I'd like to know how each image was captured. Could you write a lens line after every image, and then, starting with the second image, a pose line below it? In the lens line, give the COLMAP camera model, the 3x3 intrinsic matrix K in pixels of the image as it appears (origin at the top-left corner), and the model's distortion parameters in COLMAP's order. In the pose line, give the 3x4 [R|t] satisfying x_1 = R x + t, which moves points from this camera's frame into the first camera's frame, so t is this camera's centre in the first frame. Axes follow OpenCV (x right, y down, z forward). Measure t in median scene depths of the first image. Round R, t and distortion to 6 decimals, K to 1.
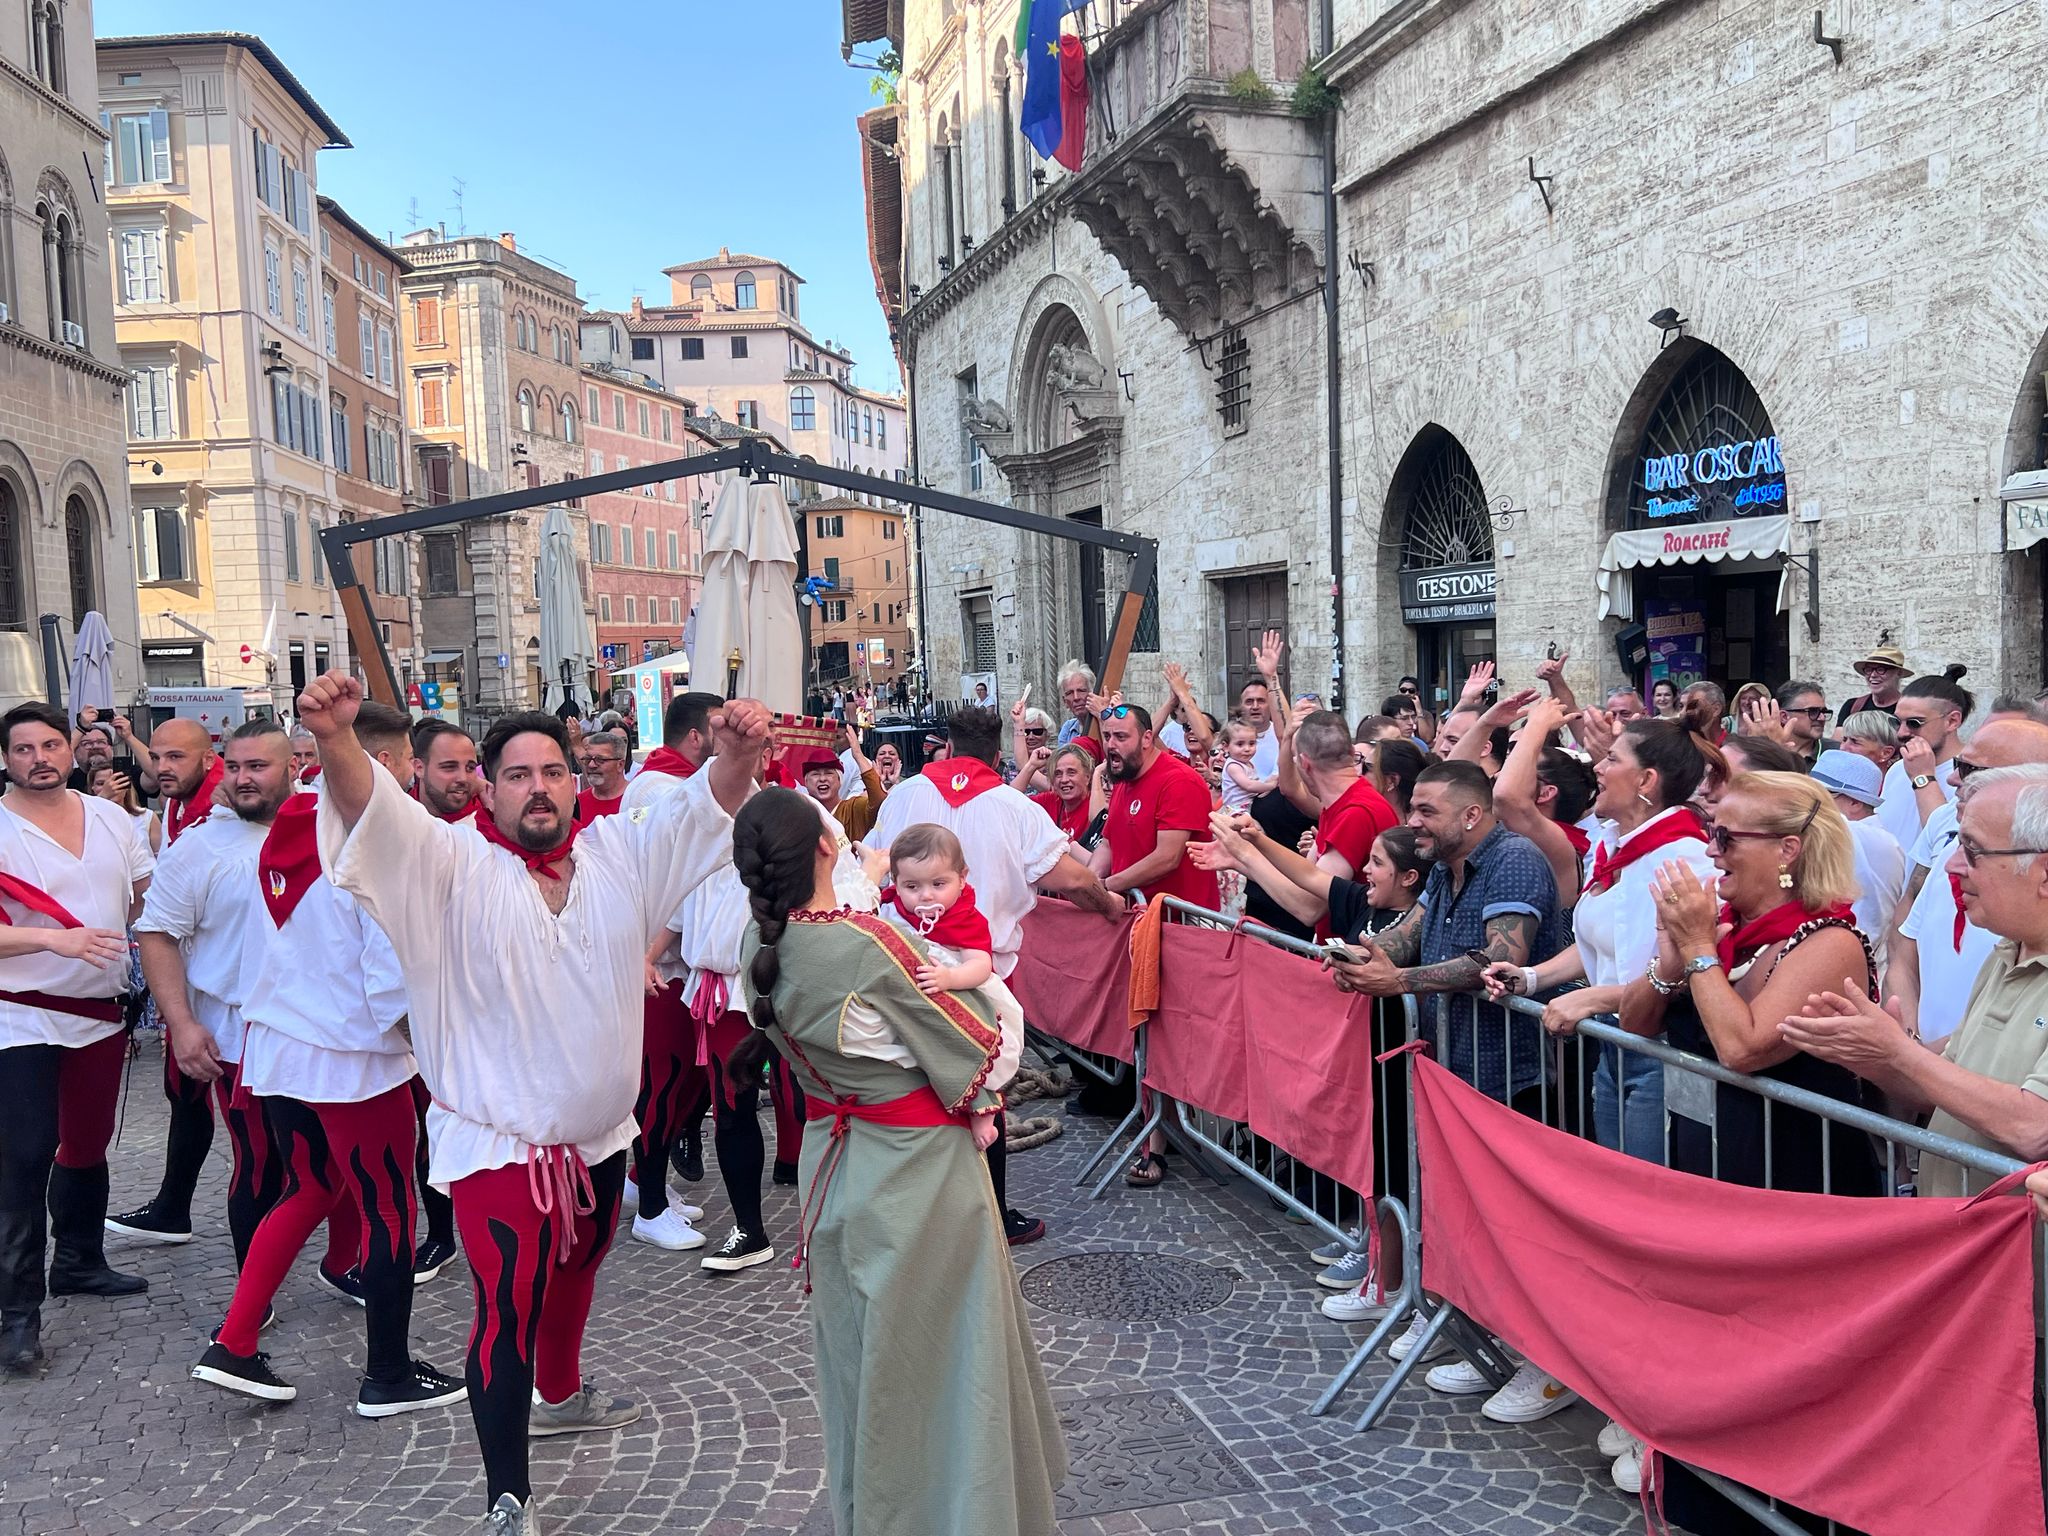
lens RADIAL K [[1786.5, 0, 1058.9], [0, 1786.5, 769.2], [0, 0, 1]] dist [0.106917, -0.179532]
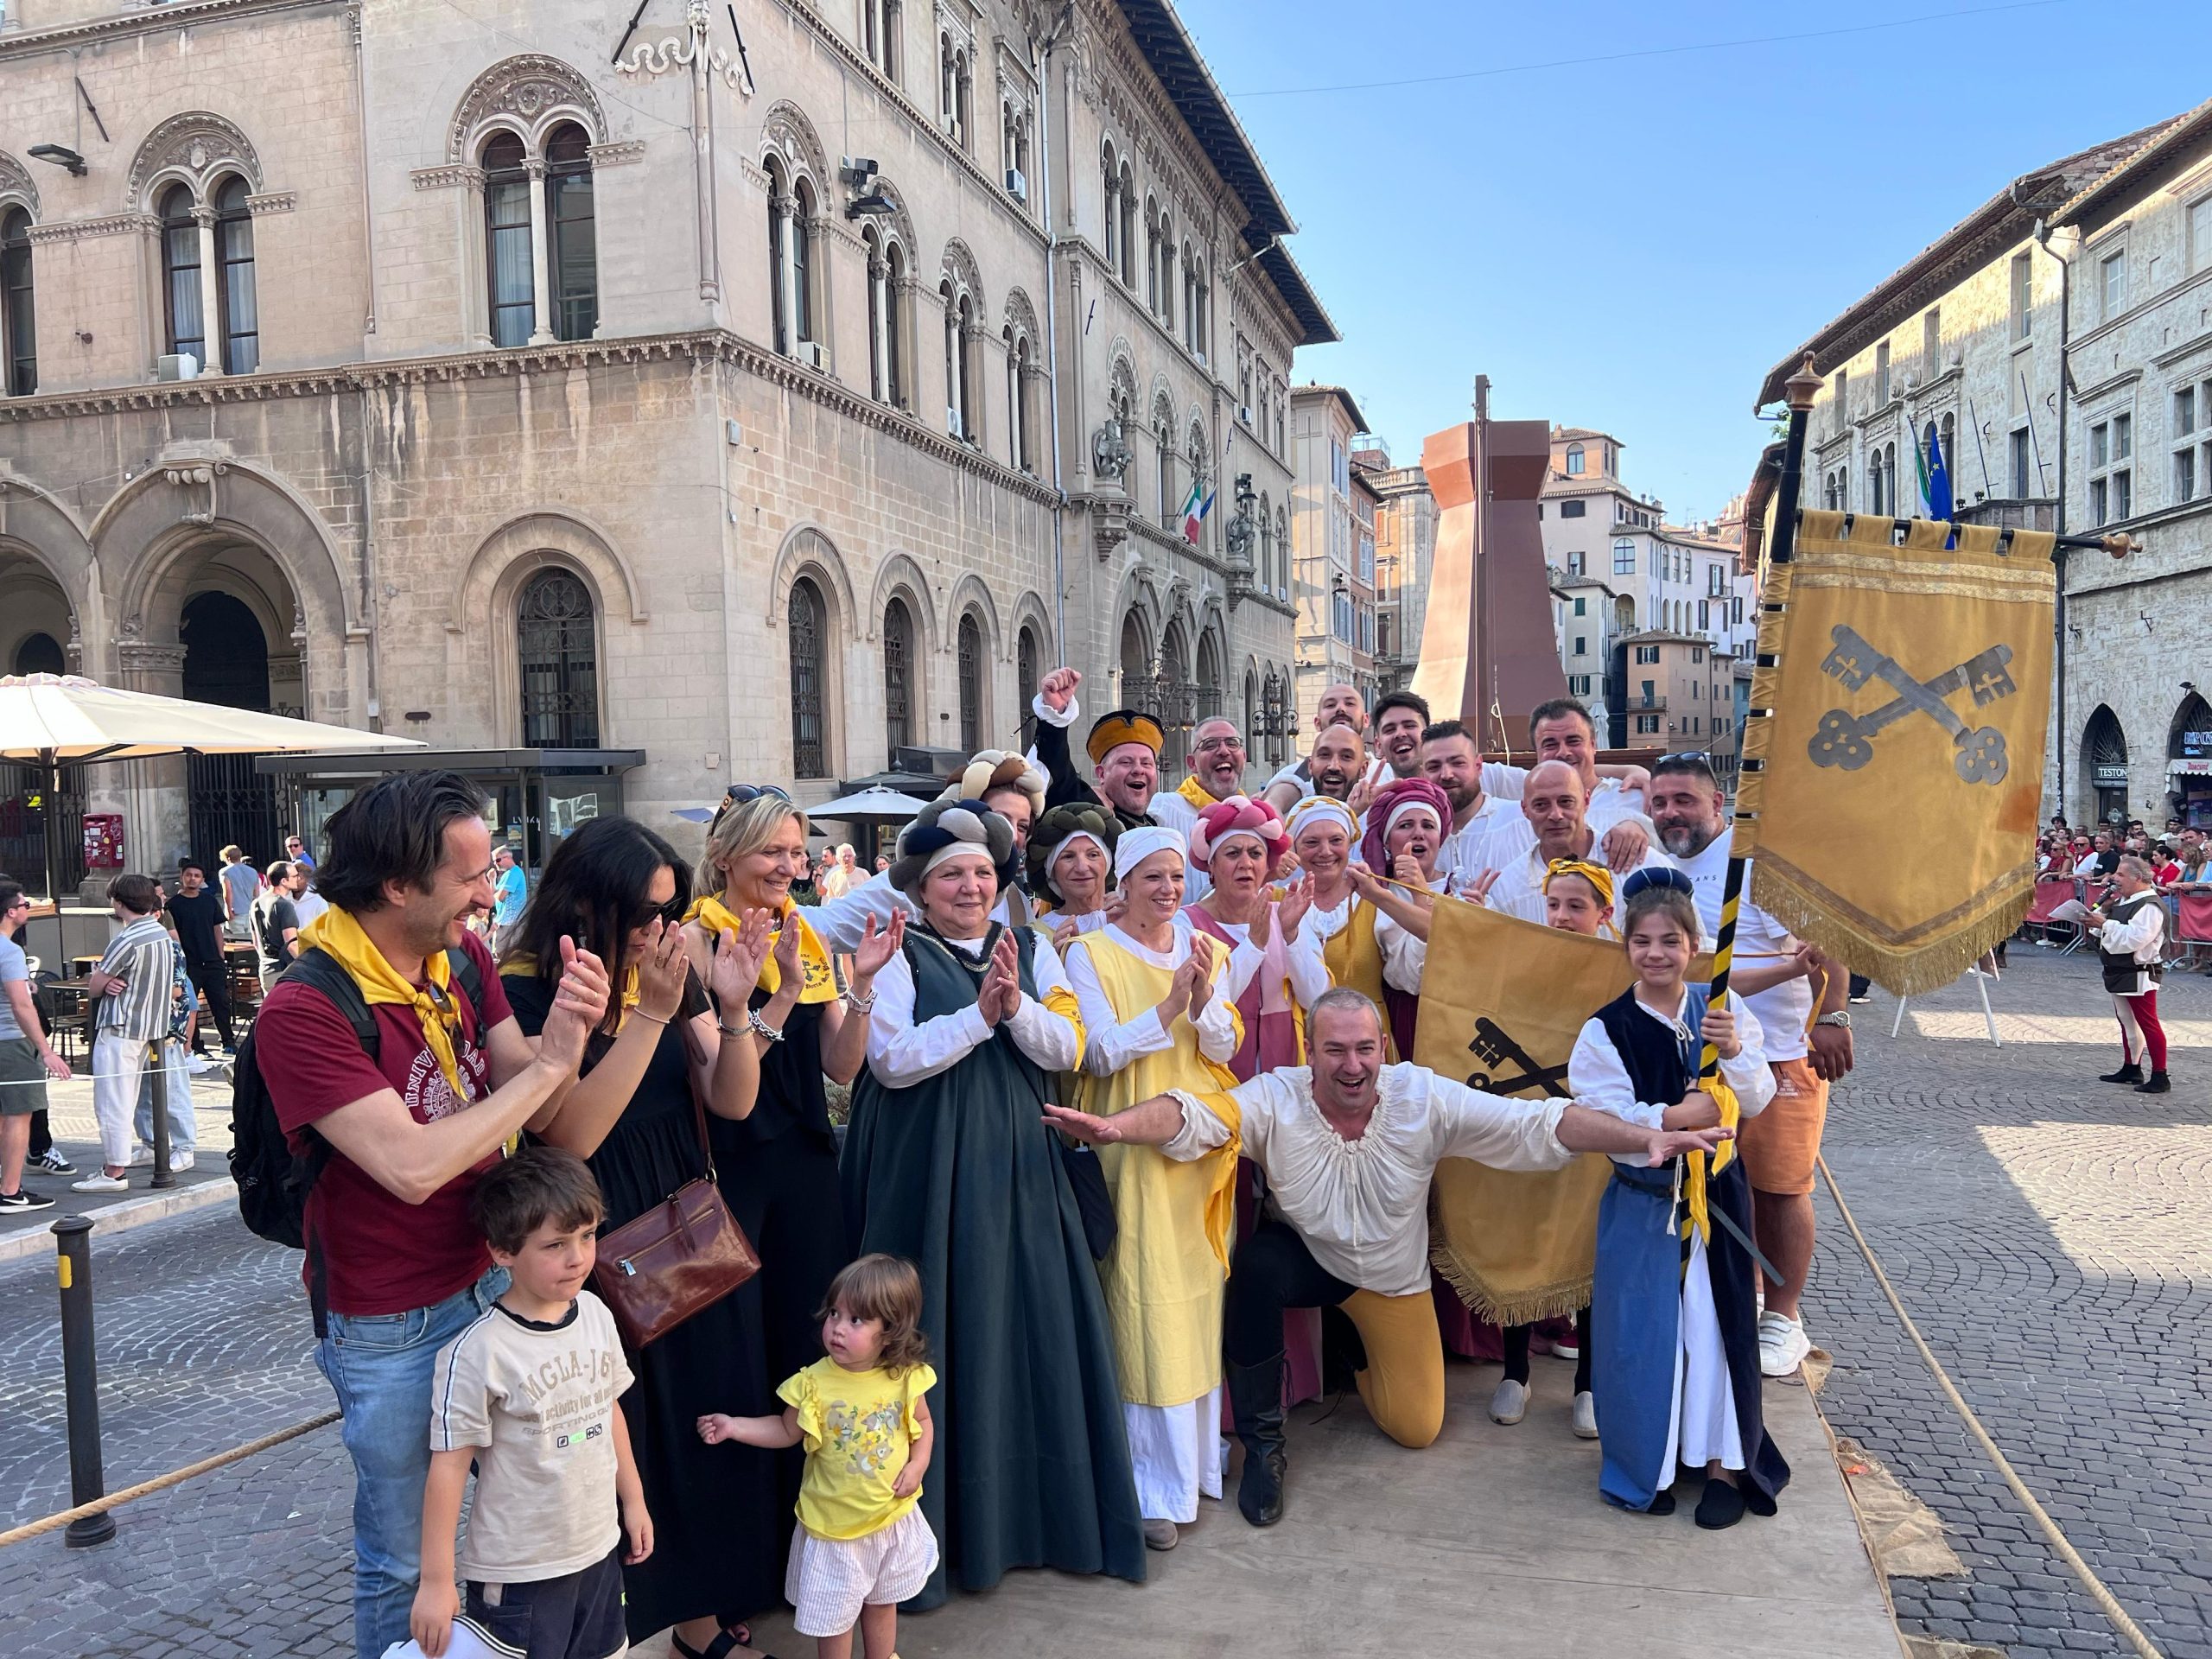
lens RADIAL K [[1687.4, 0, 1106.0], [0, 1687.4, 829.5], [0, 0, 1]] dist [0.028898, -0.010232]
pose [[0.920253, 0.026723, -0.390411, -0.046470], [-0.032625, 0.999432, -0.008493, 0.013119], [0.389962, 0.020553, 0.920601, -0.600591]]
